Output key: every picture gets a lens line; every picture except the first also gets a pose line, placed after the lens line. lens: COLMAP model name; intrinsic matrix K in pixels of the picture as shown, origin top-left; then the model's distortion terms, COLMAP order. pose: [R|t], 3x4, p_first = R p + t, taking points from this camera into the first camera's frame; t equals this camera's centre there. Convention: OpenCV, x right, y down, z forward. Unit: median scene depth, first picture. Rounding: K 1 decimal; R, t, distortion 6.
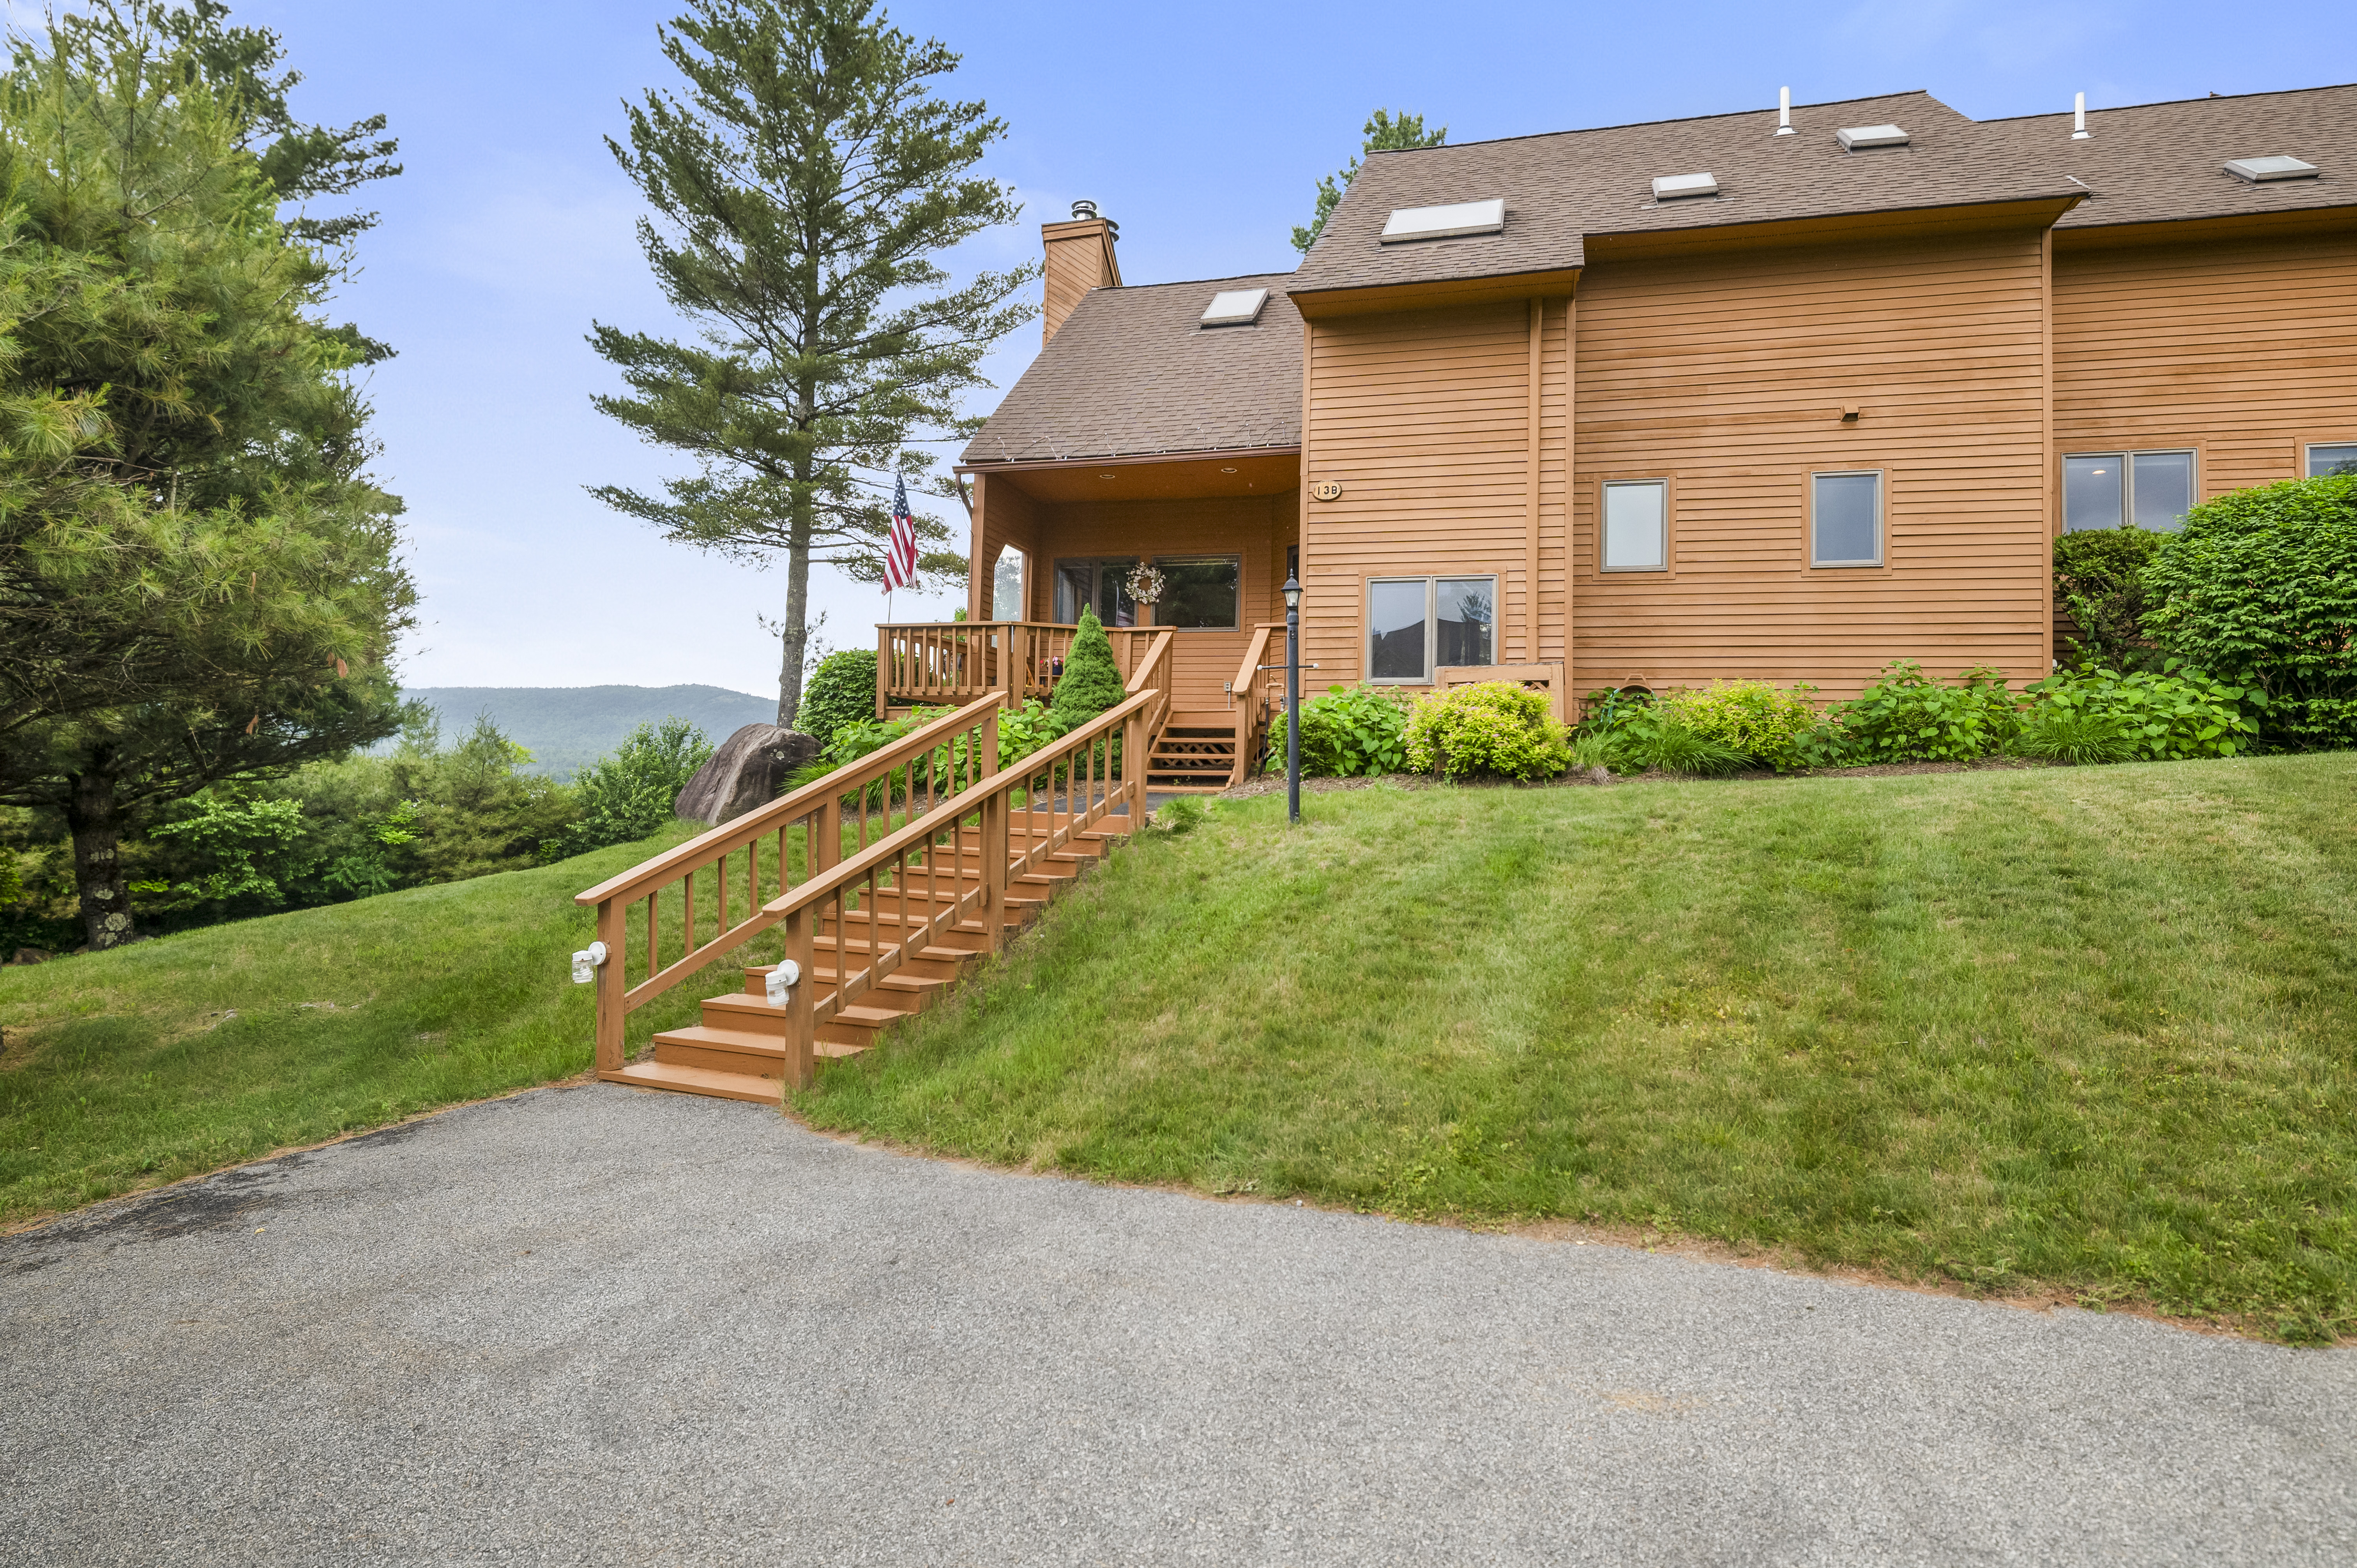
lens RADIAL K [[1267.9, 0, 1178.5], [0, 1267.9, 742.6], [0, 0, 1]] dist [0.021645, -0.018901]
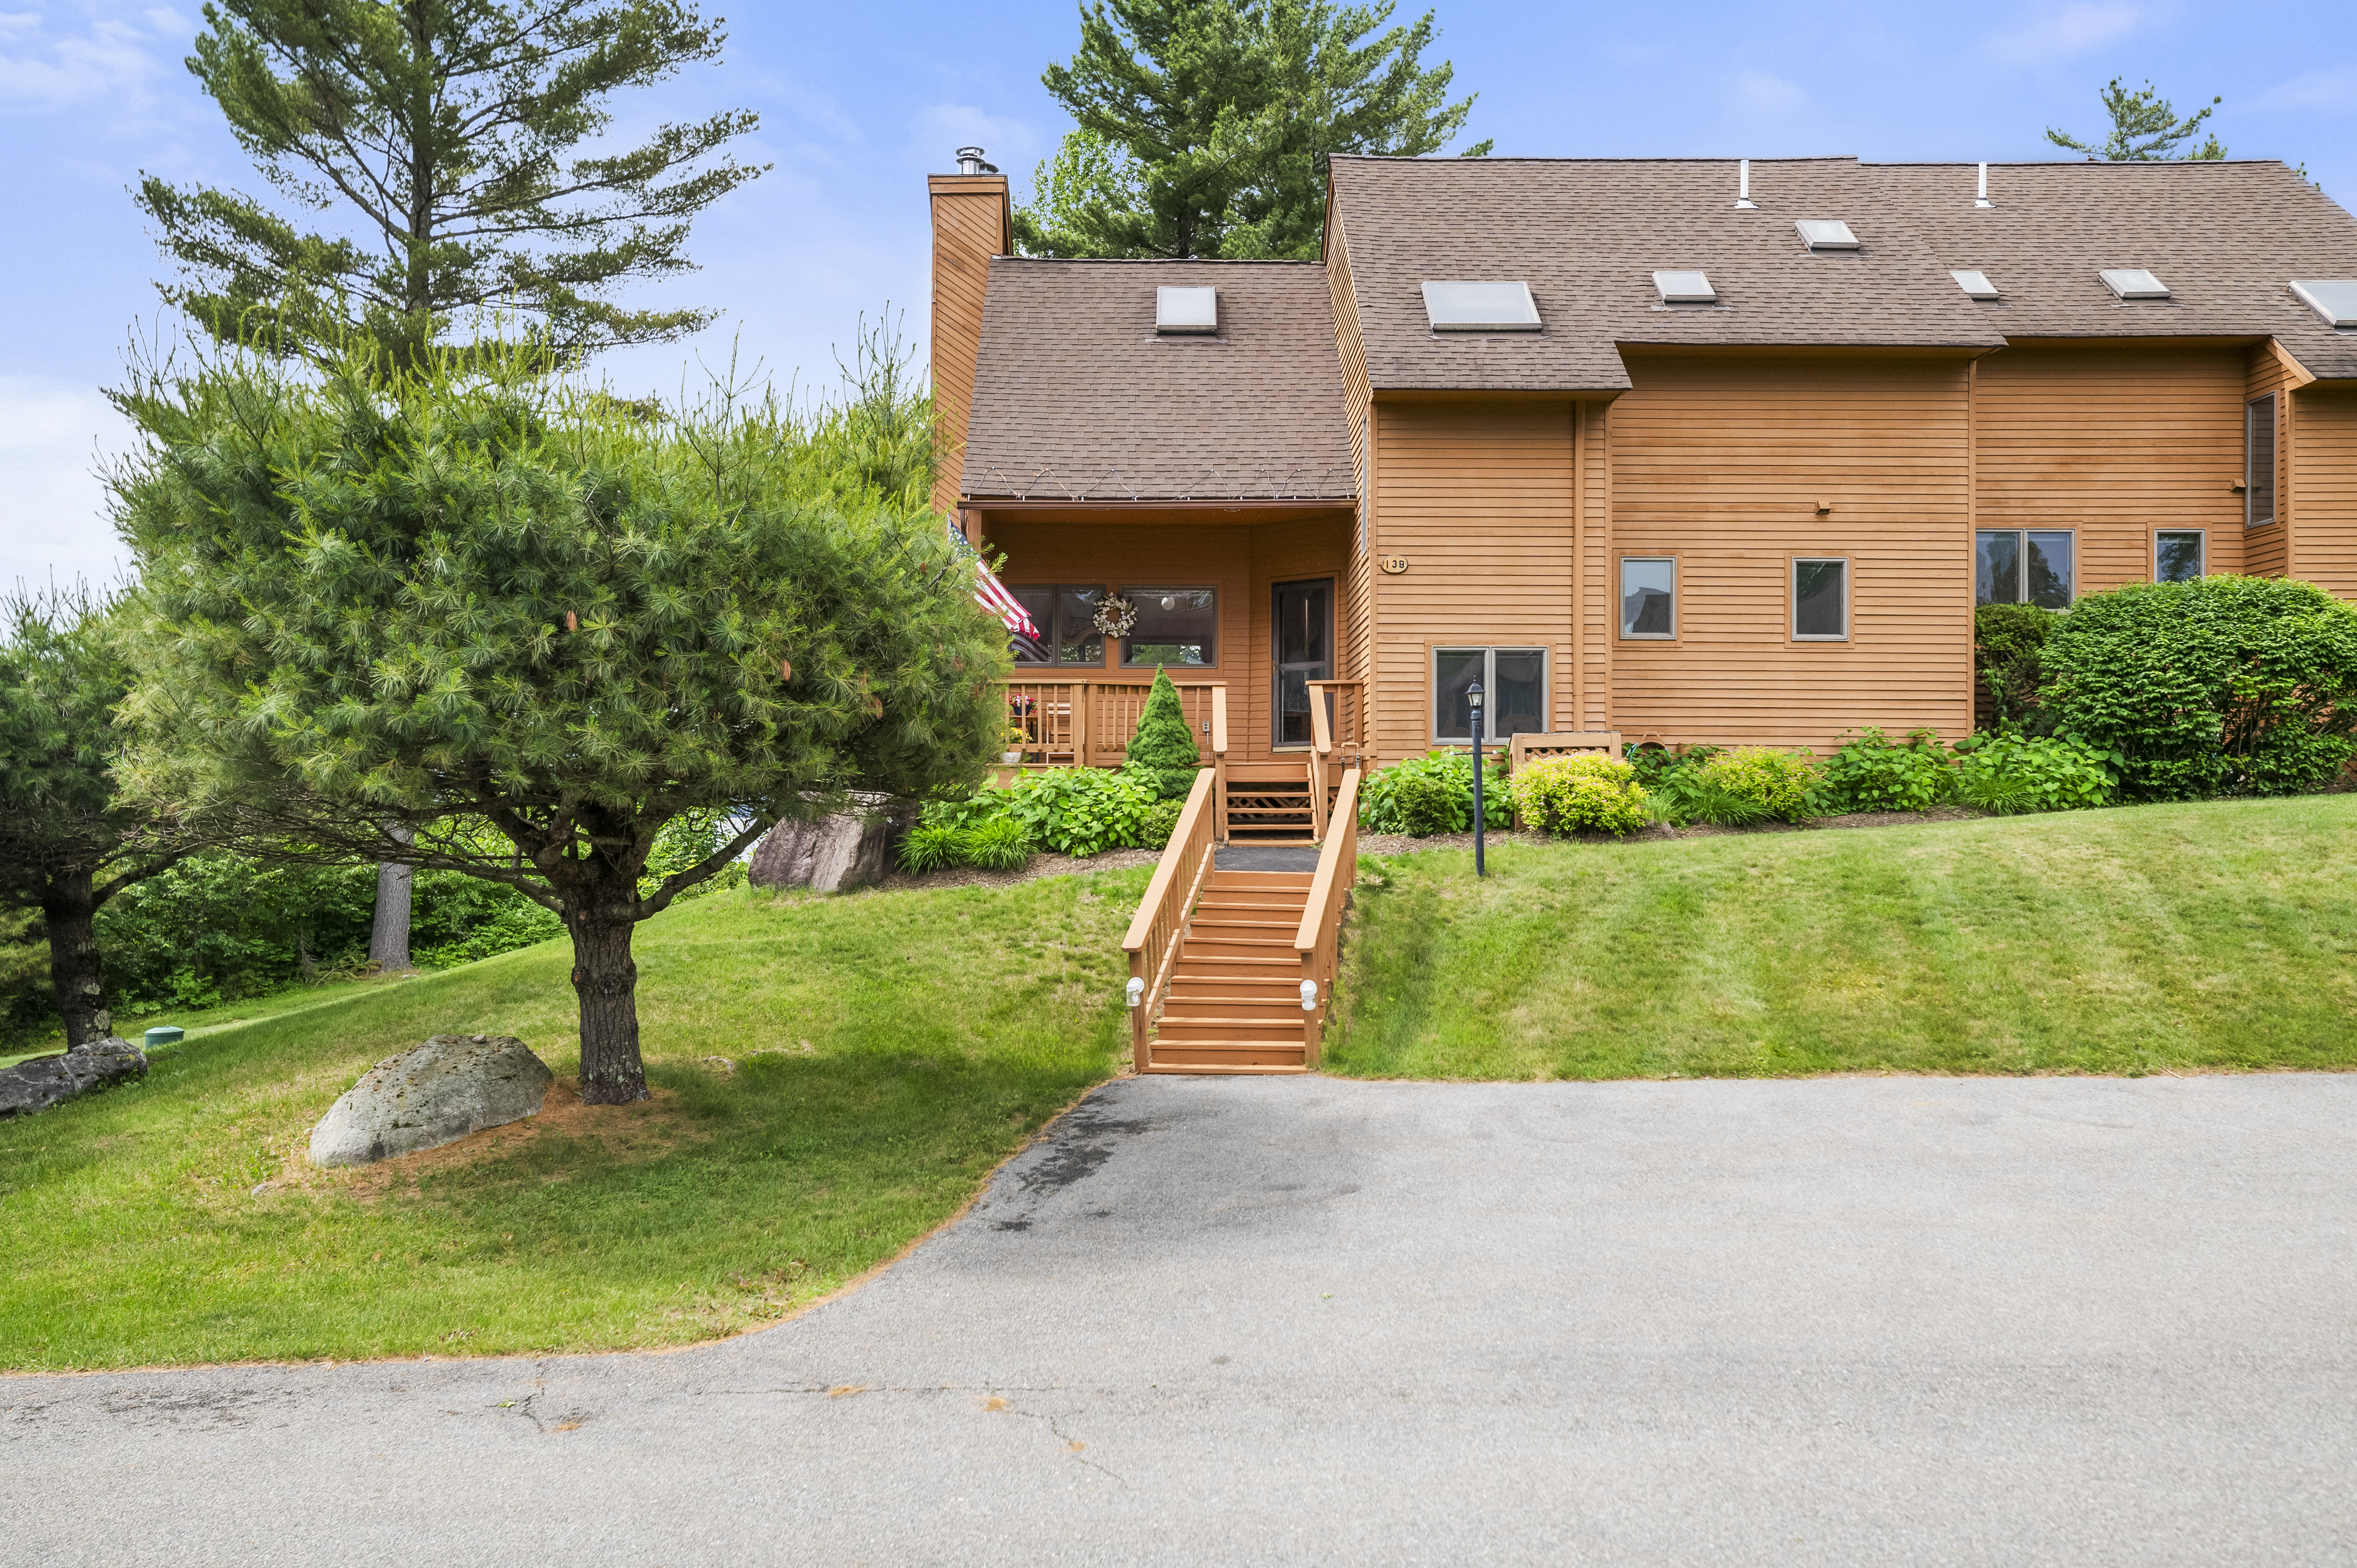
lens RADIAL K [[2044.4, 0, 1178.5], [0, 2044.4, 784.0], [0, 0, 1]] dist [0.048457, 0.002515]
pose [[0.961485, -0.015802, 0.274403, -0.661532], [0.006658, 0.999392, 0.034225, -0.088301], [-0.274777, -0.031080, 0.961006, -0.771641]]
